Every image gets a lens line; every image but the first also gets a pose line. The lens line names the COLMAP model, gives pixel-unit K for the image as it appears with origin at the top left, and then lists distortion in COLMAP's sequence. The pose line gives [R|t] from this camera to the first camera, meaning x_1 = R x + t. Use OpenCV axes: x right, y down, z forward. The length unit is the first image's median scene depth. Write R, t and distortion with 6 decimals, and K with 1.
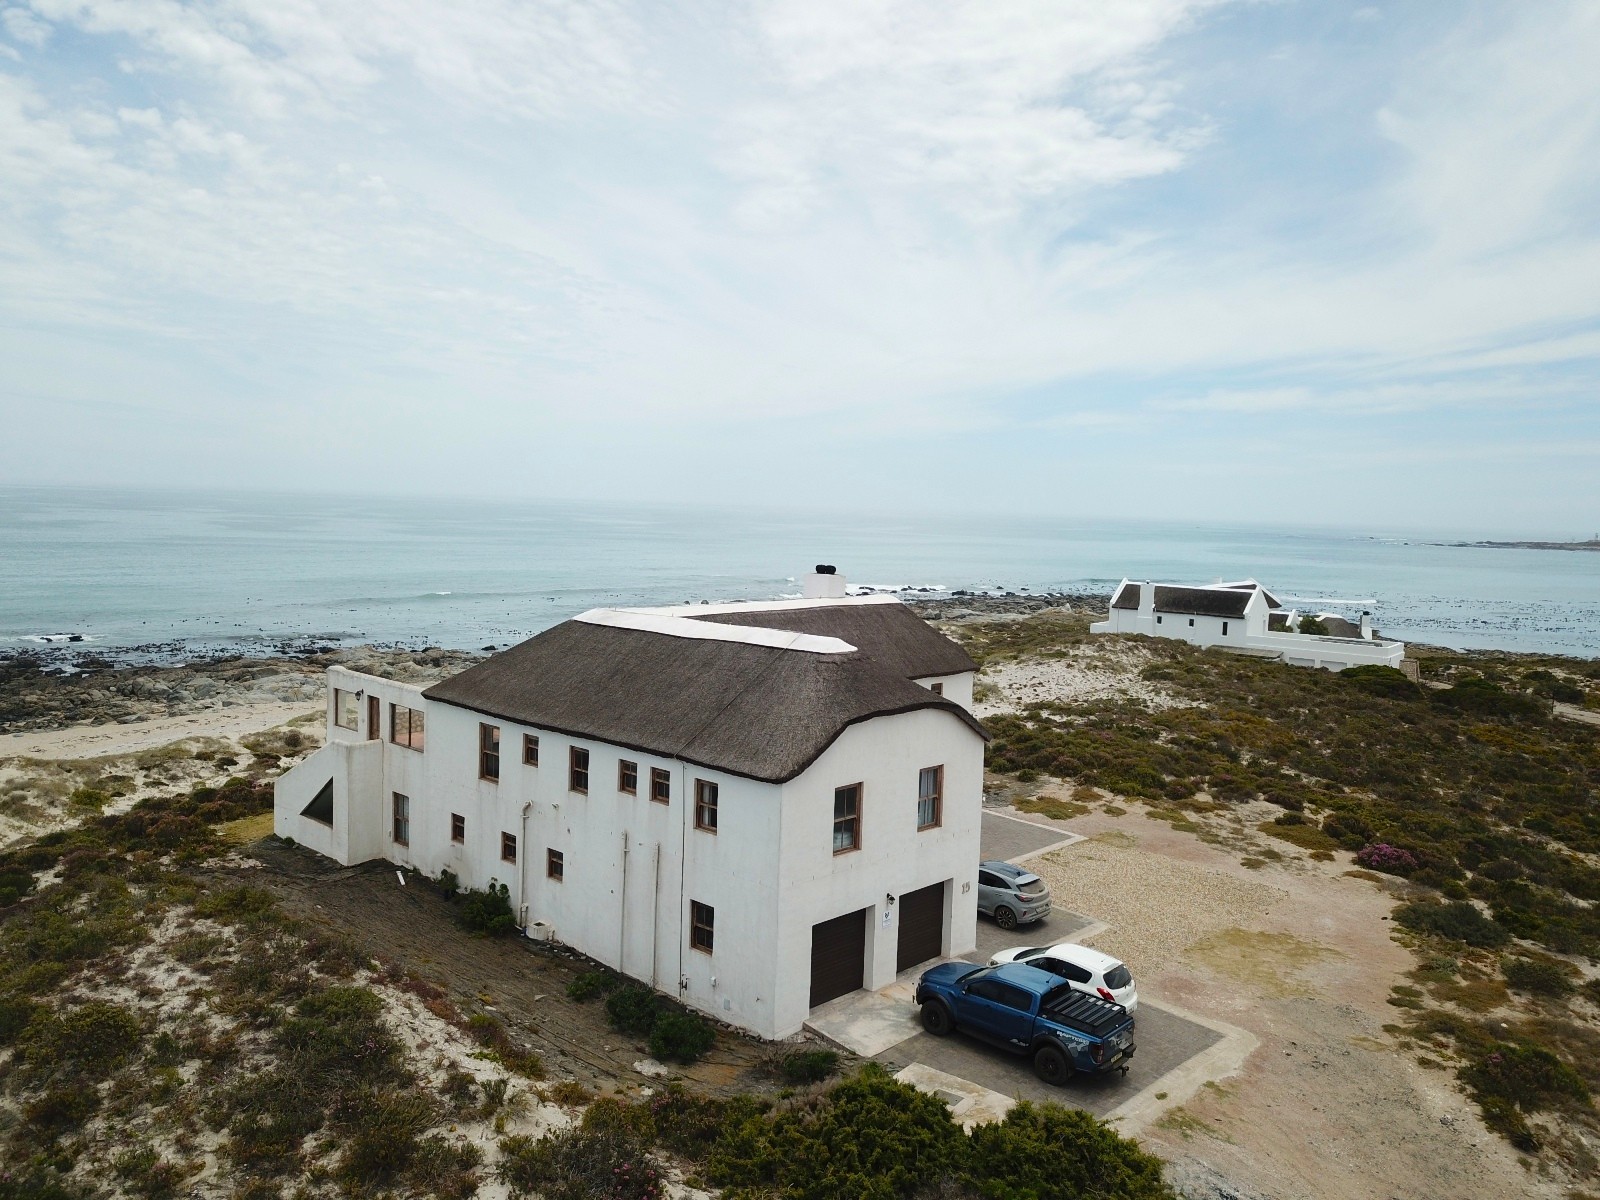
lens RADIAL K [[1223.7, 0, 800.0], [0, 1223.7, 600.0], [0, 0, 1]] dist [0.027871, -0.002968]
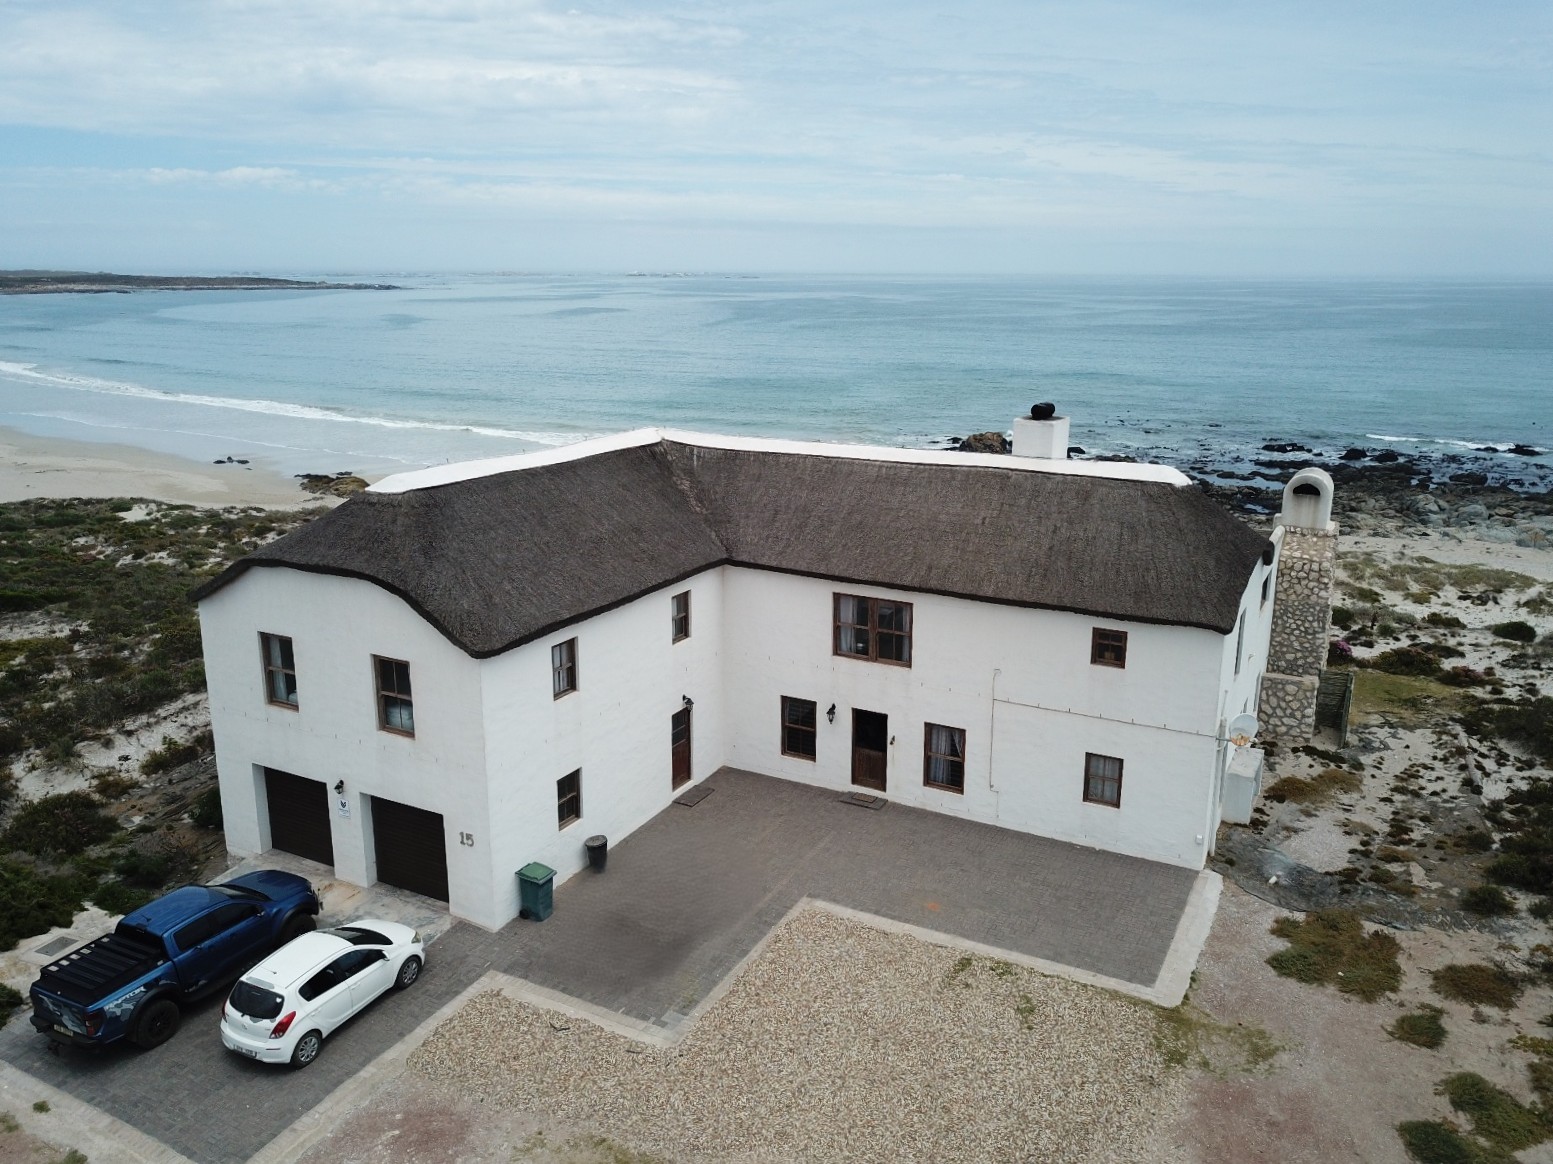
lens RADIAL K [[1187.8, 0, 776.5], [0, 1187.8, 582.0], [0, 0, 1]] dist [0.027871, -0.002968]
pose [[0.255008, 0.210597, -0.943727, 0.868529], [-0.067744, 0.977487, 0.199825, -0.079127], [0.964563, 0.012975, 0.263533, 1.029072]]
